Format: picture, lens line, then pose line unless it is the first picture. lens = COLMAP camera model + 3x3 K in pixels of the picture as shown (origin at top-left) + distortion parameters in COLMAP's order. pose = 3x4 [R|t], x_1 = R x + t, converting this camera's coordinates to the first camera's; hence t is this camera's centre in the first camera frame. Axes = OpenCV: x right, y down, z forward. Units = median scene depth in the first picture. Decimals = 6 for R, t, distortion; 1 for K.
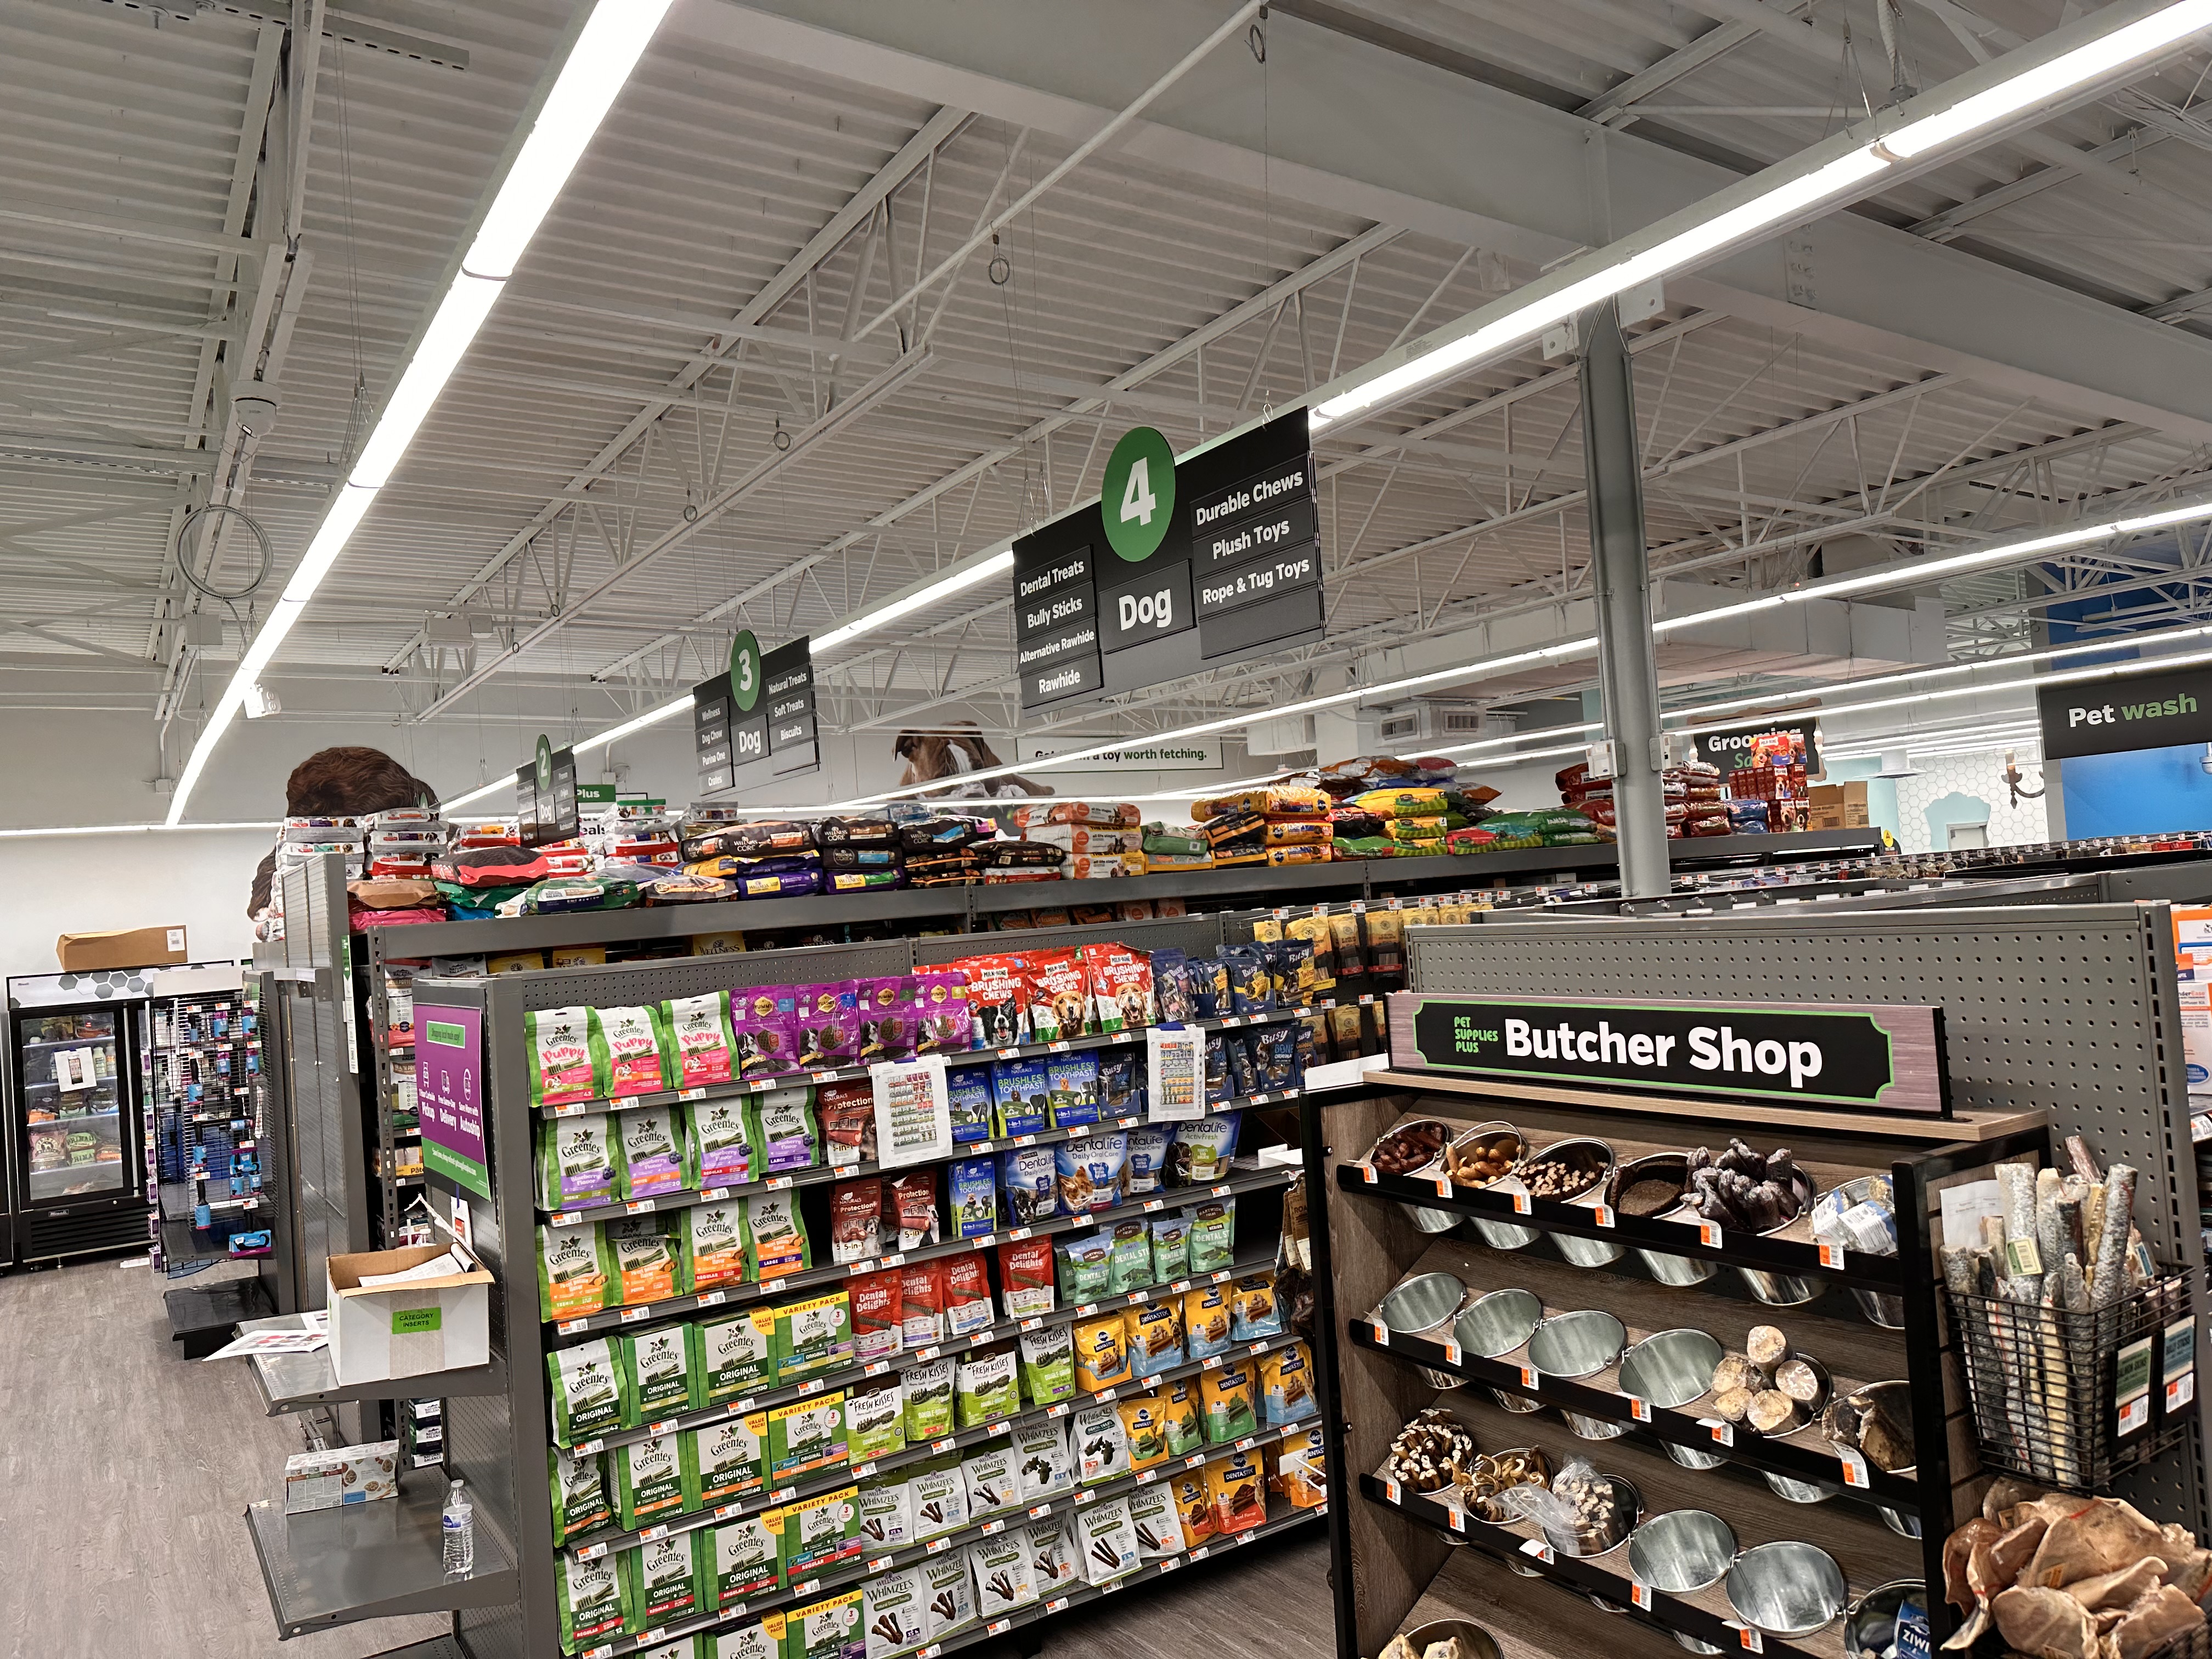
lens RADIAL K [[1521.3, 0, 1110.1], [0, 1521.3, 836.8], [0, 0, 1]] dist [0.003187, -0.001630]
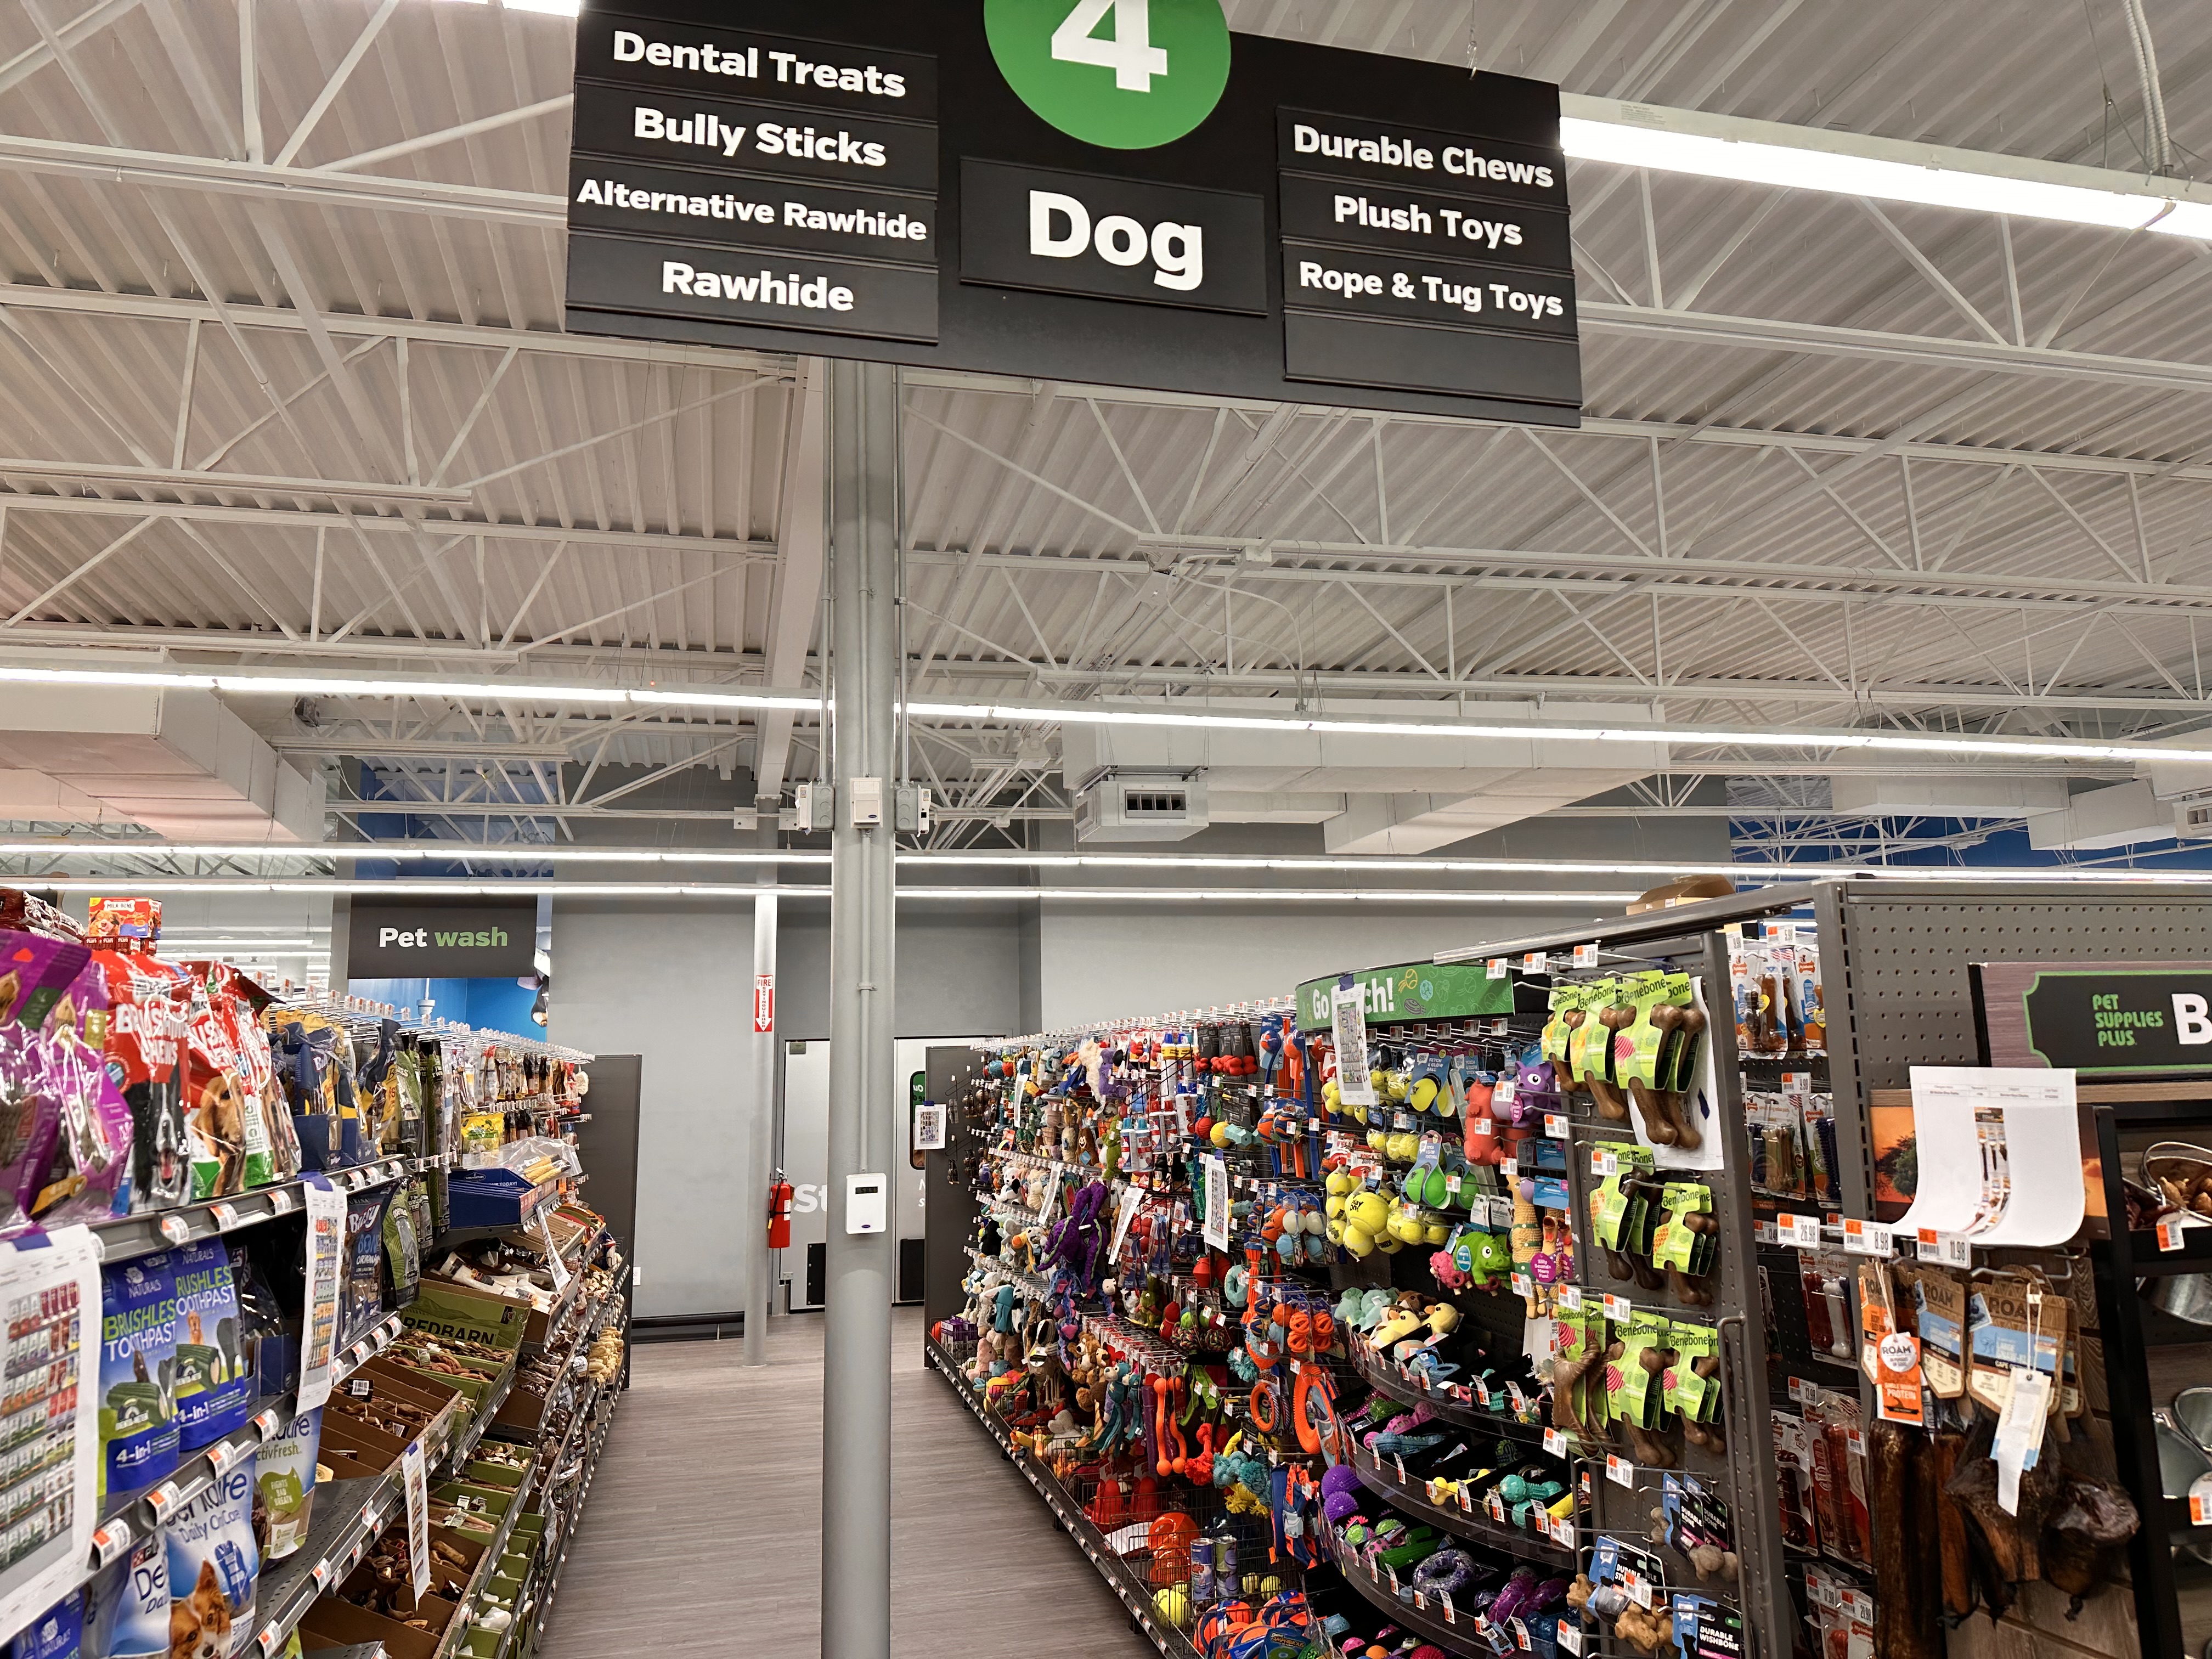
lens RADIAL K [[1521.3, 0, 1109.3], [0, 1521.3, 823.1], [0, 0, 1]] dist [0.003187, -0.001630]
pose [[0.326719, 0.216898, 0.919897, -0.401993], [-0.036173, 0.975467, -0.217153, 0.149052], [-0.944429, 0.037673, 0.326549, 0.856753]]
